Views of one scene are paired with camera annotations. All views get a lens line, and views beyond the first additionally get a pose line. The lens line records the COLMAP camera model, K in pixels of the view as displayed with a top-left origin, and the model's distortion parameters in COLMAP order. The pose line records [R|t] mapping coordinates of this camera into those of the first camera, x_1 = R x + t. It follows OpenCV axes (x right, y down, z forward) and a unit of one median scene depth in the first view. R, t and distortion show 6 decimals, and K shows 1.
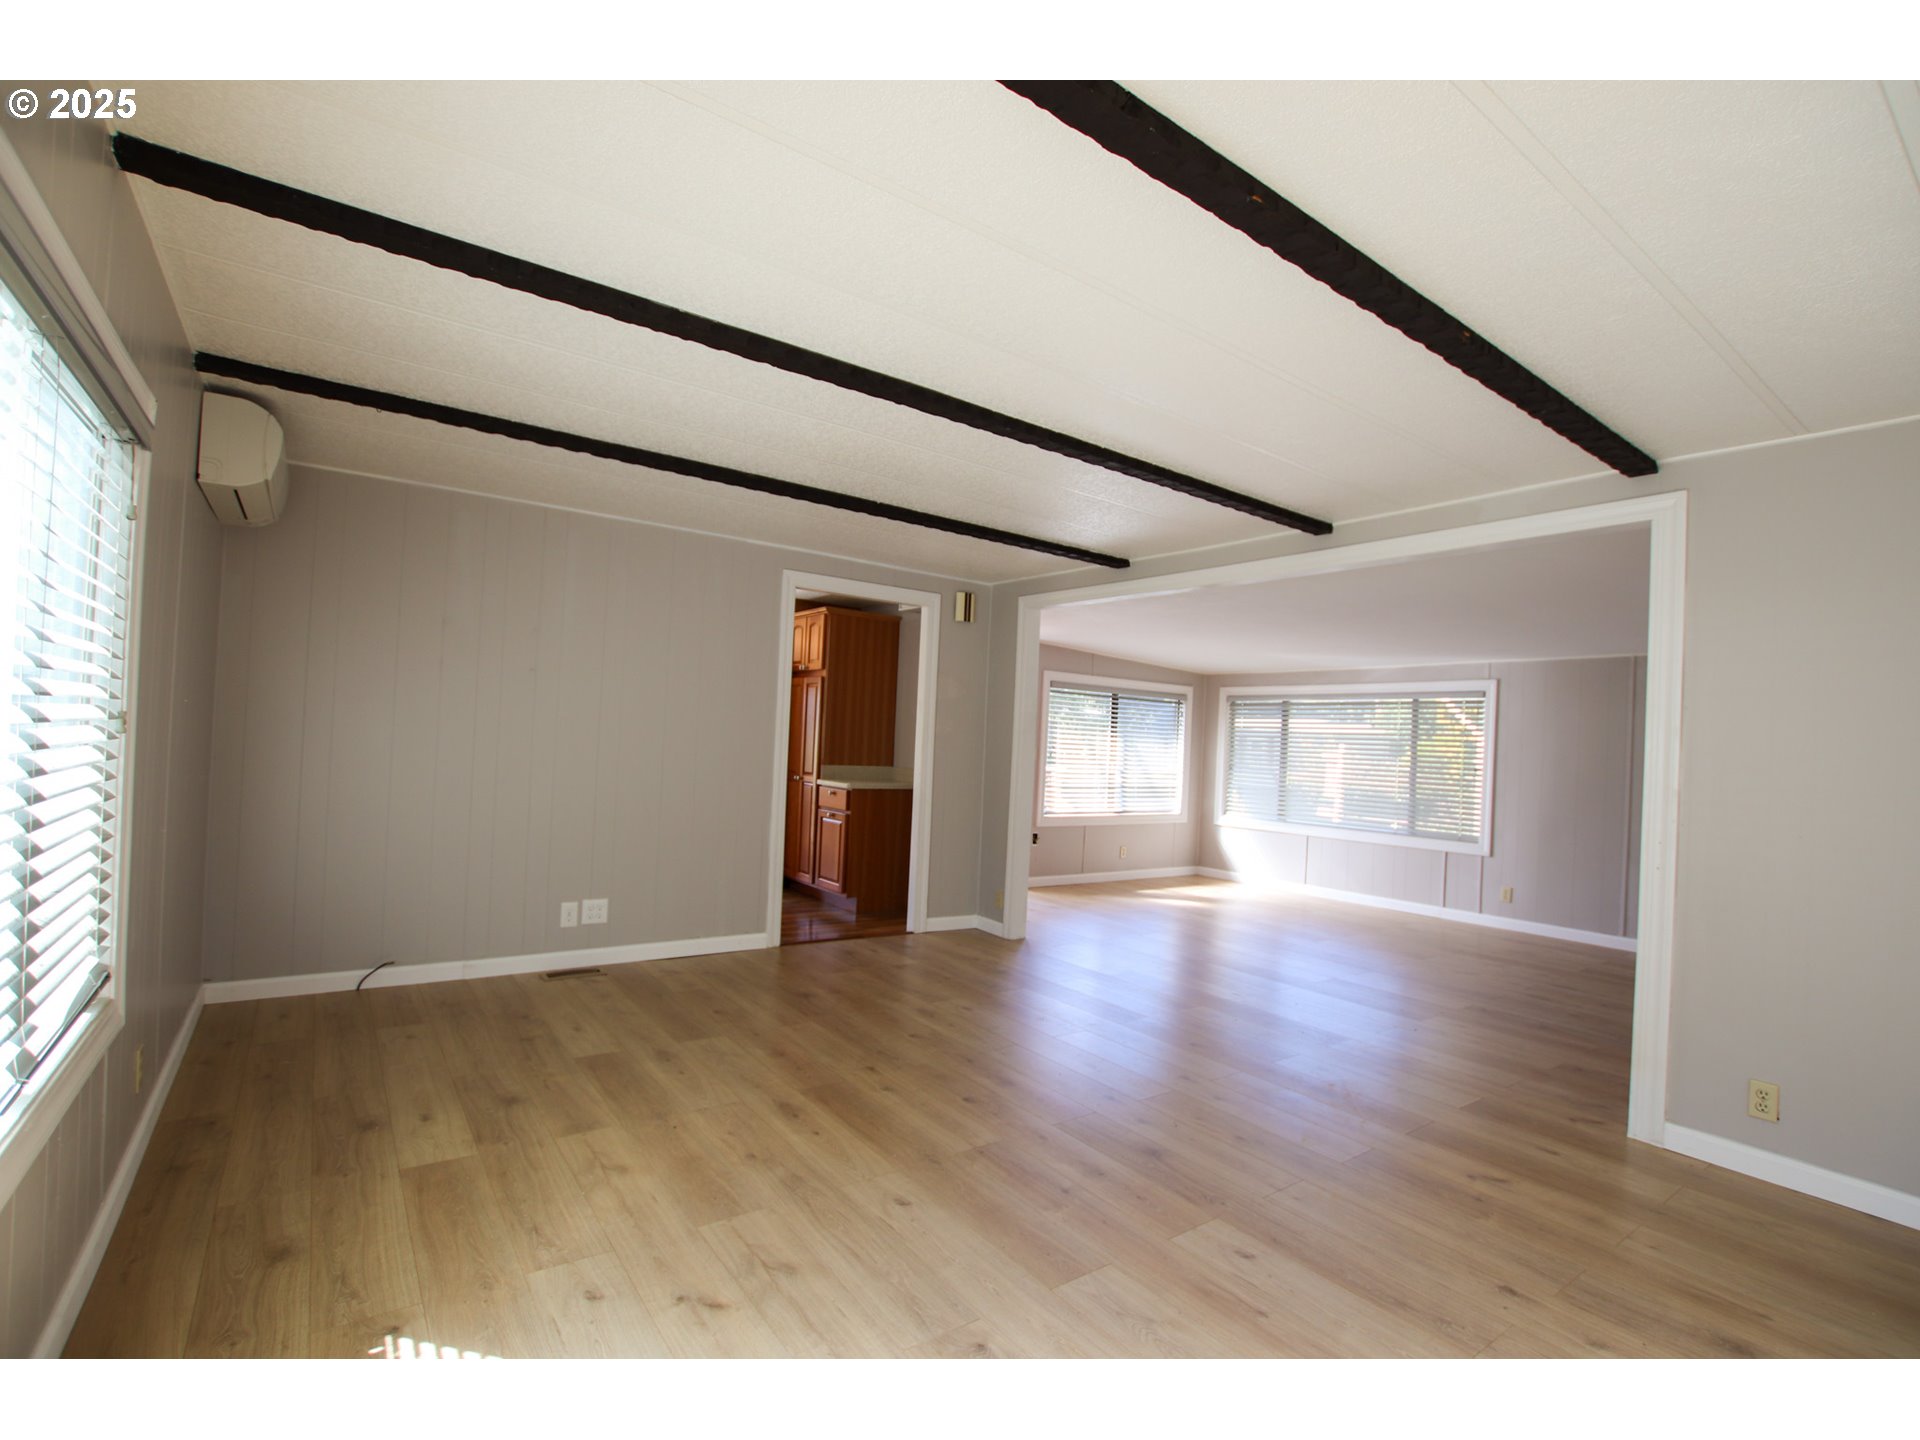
lens RADIAL K [[887.2, 0, 946.8], [0, 887.2, 720.0], [0, 0, 1]] dist [-0.021717, 0.000076]
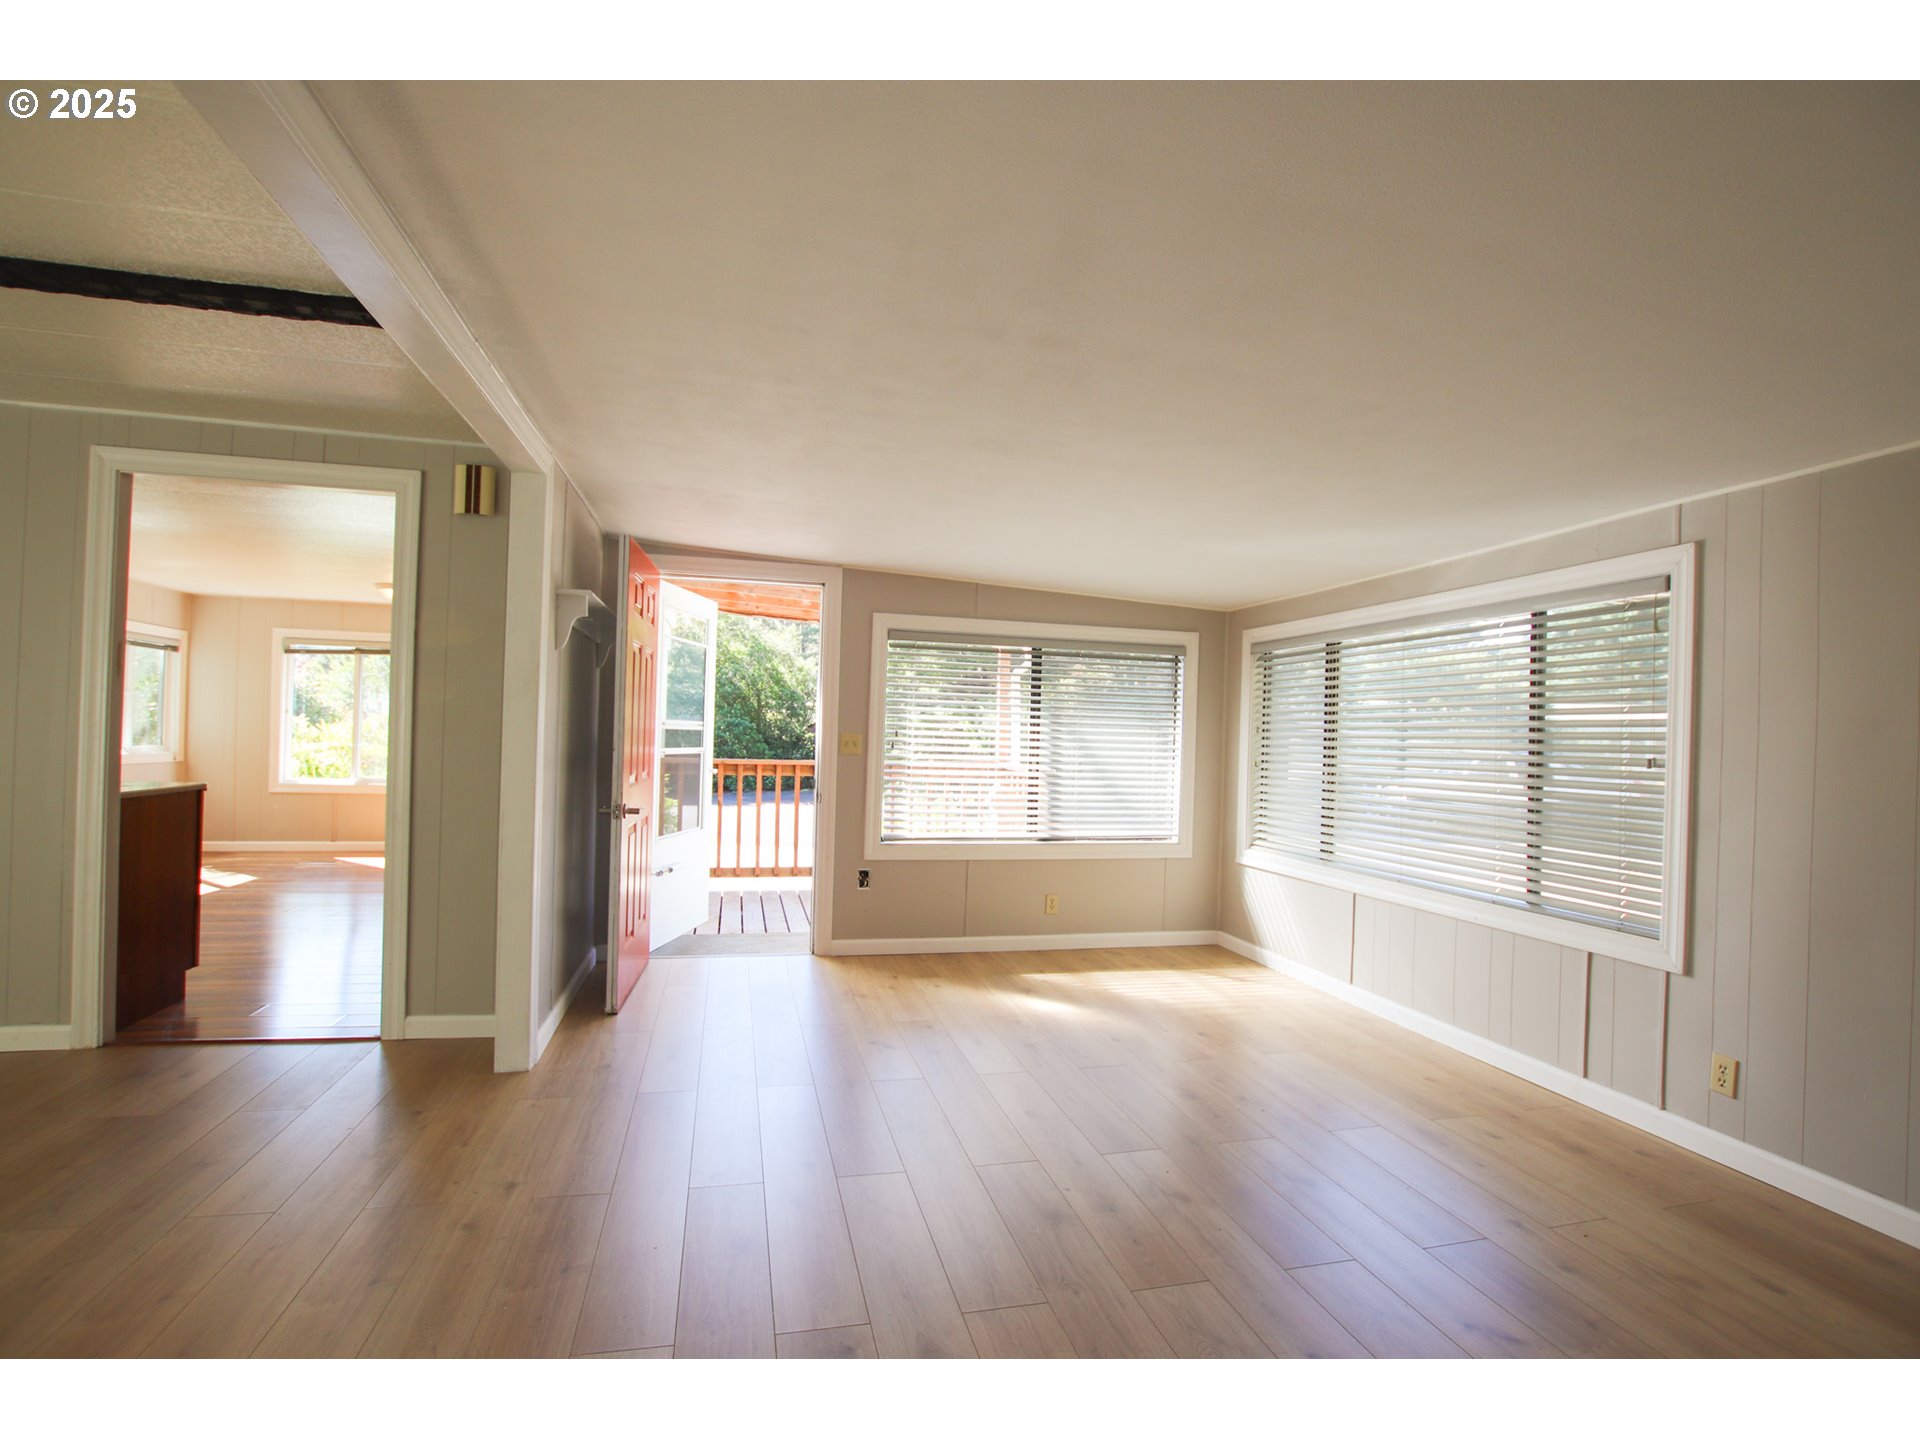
lens RADIAL K [[894.9, 0, 954.9], [0, 894.9, 724.4], [0, 0, 1]] dist [-0.020533, 0.001889]
pose [[0.926526, -0.022917, -0.375532, 0.371792], [0.021359, 0.999737, -0.008309, 0.027908], [0.375624, -0.000322, 0.926772, 0.397899]]
